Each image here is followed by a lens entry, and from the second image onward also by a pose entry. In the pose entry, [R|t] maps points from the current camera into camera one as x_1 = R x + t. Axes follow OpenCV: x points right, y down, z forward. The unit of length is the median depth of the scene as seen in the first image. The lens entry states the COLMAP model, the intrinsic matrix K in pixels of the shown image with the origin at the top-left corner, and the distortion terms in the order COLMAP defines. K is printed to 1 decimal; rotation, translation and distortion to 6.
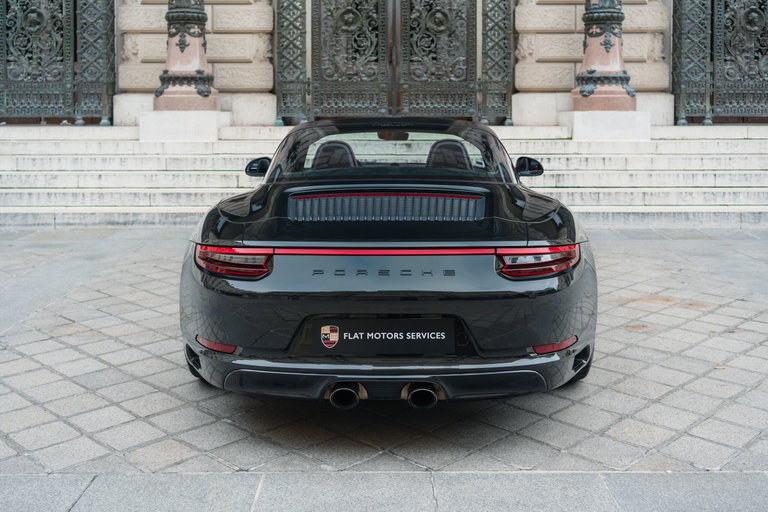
lens RADIAL K [[818.6, 0, 394.8], [0, 818.6, 139.8], [0, 0, 1]] dist [-0.001011, 0.008923]
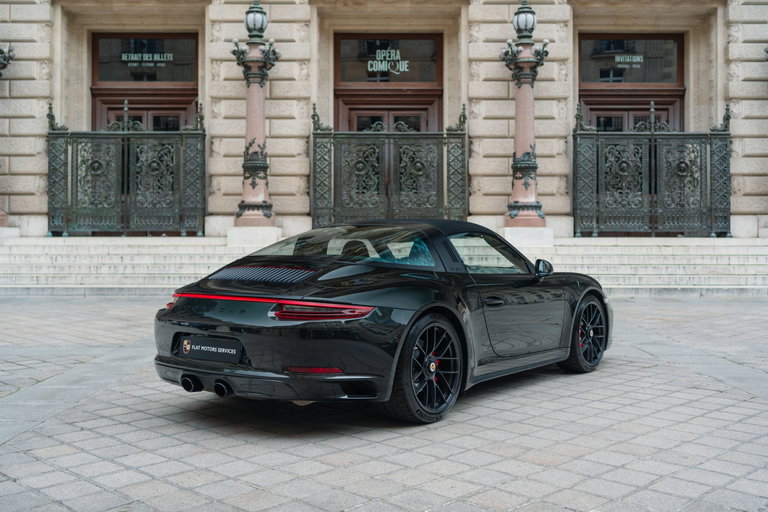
lens RADIAL K [[802.1, 0, 384.0], [0, 802.1, 256.0], [0, 0, 1]] dist [-0.000934, 0.003403]
pose [[0.999998, 0.001787, -0.000467, -0.009846], [-0.001788, 0.999997, -0.001889, 0.021394], [0.000463, 0.001889, 0.999998, -0.498343]]
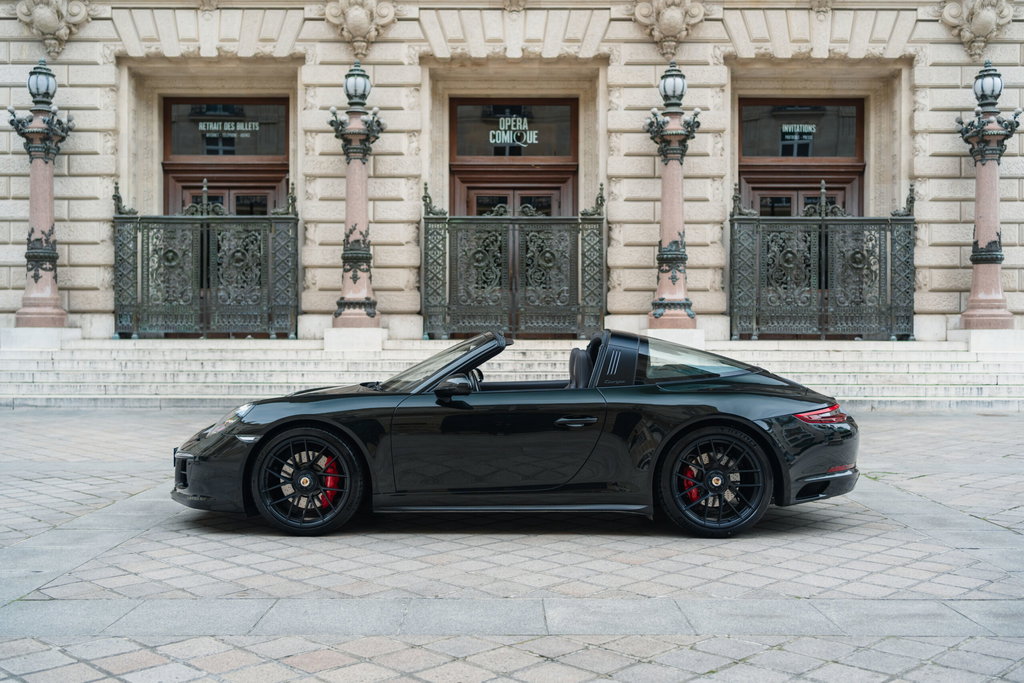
lens RADIAL K [[1014.1, 0, 514.7], [0, 1014.1, 380.9], [0, 0, 1]] dist [-0.000886, -0.002391]
pose [[0.999985, 0.003219, -0.004504, 0.008610], [-0.003135, 0.999822, 0.018631, 0.018462], [0.004563, -0.018617, 0.999816, -0.618729]]
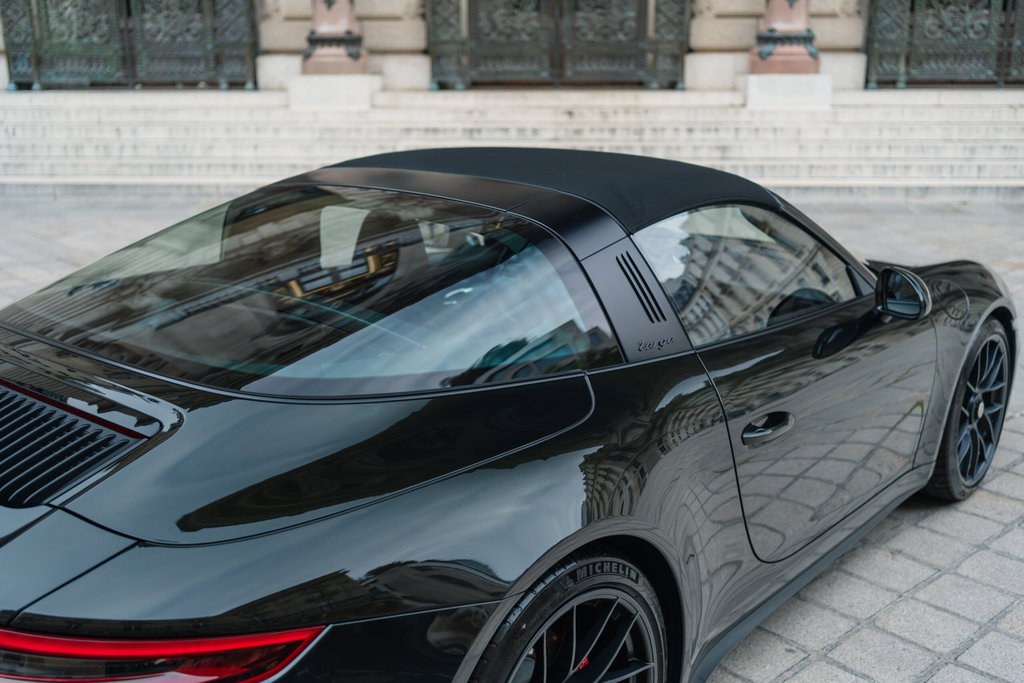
lens RADIAL K [[1029.2, 0, 512.0], [0, 1029.2, 341.5], [0, 0, 1]] dist [0.007054, -0.002146]
pose [[0.998418, 0.012693, -0.054777, 0.016696], [0.000888, 0.970507, 0.241072, -0.022367], [0.056222, -0.240739, 0.968960, -0.206339]]
